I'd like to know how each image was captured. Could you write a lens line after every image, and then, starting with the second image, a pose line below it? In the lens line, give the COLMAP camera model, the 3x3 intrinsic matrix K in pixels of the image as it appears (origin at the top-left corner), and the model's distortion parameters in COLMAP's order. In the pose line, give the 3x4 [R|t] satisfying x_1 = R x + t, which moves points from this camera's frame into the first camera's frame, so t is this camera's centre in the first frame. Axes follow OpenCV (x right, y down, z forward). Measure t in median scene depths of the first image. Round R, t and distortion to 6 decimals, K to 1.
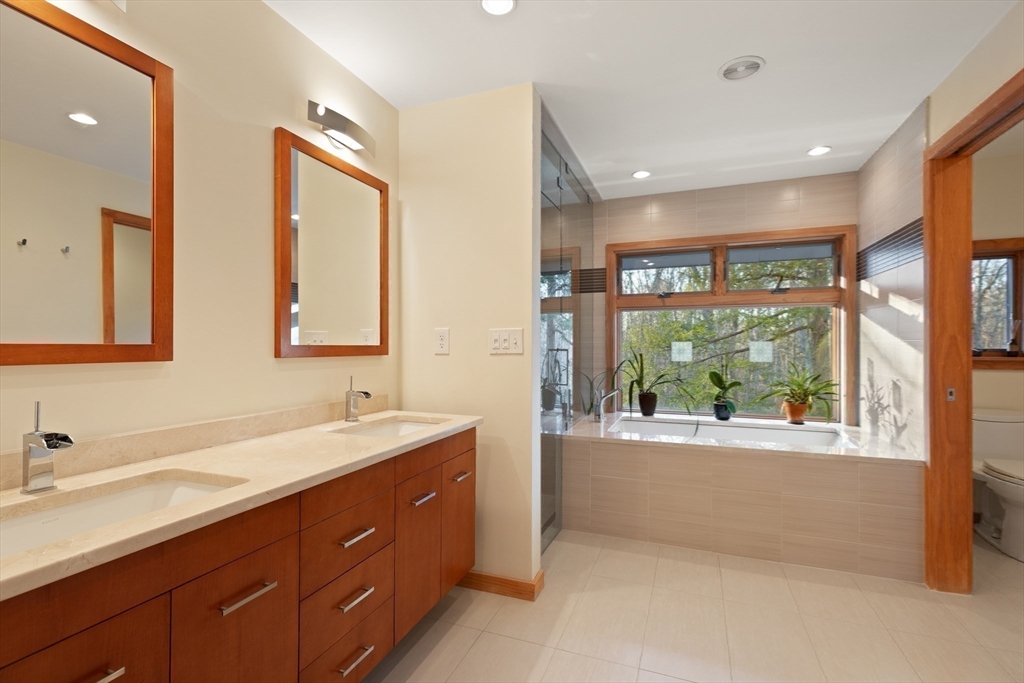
lens RADIAL K [[469.8, 0, 512.2], [0, 469.8, 345.8], [0, 0, 1]] dist [-0.001576, -0.001533]
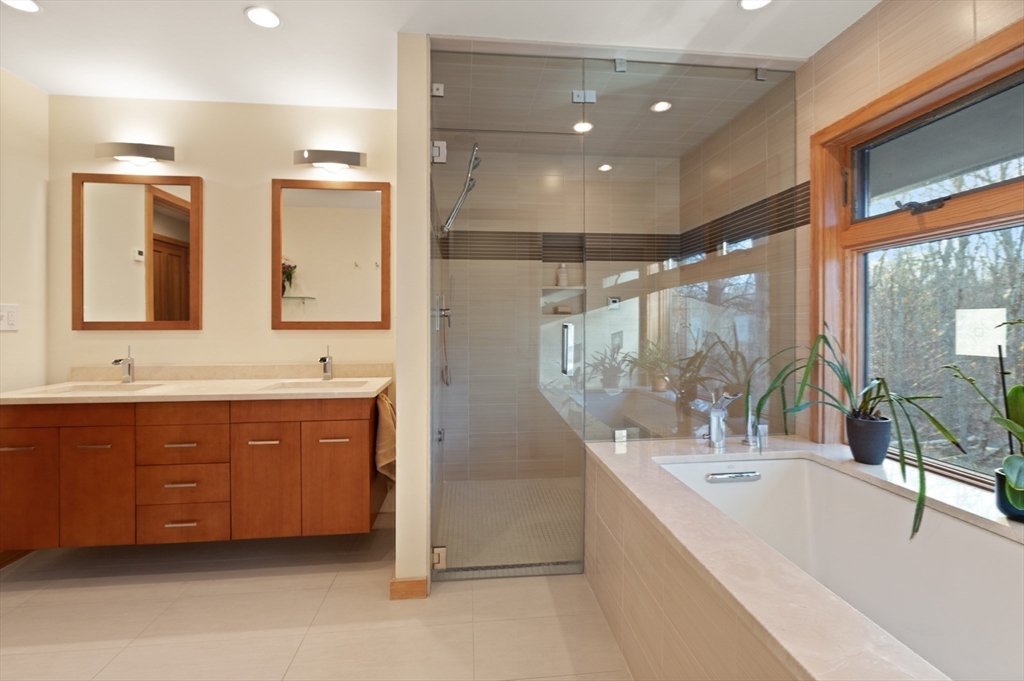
lens RADIAL K [[469.8, 0, 522.8], [0, 469.8, 321.3], [0, 0, 1]] dist [-0.001576, -0.001533]
pose [[0.464553, -0.008267, -0.885507, 1.036874], [0.001932, 0.999964, -0.008322, 0.010665], [0.885543, 0.002155, 0.464552, 0.848807]]
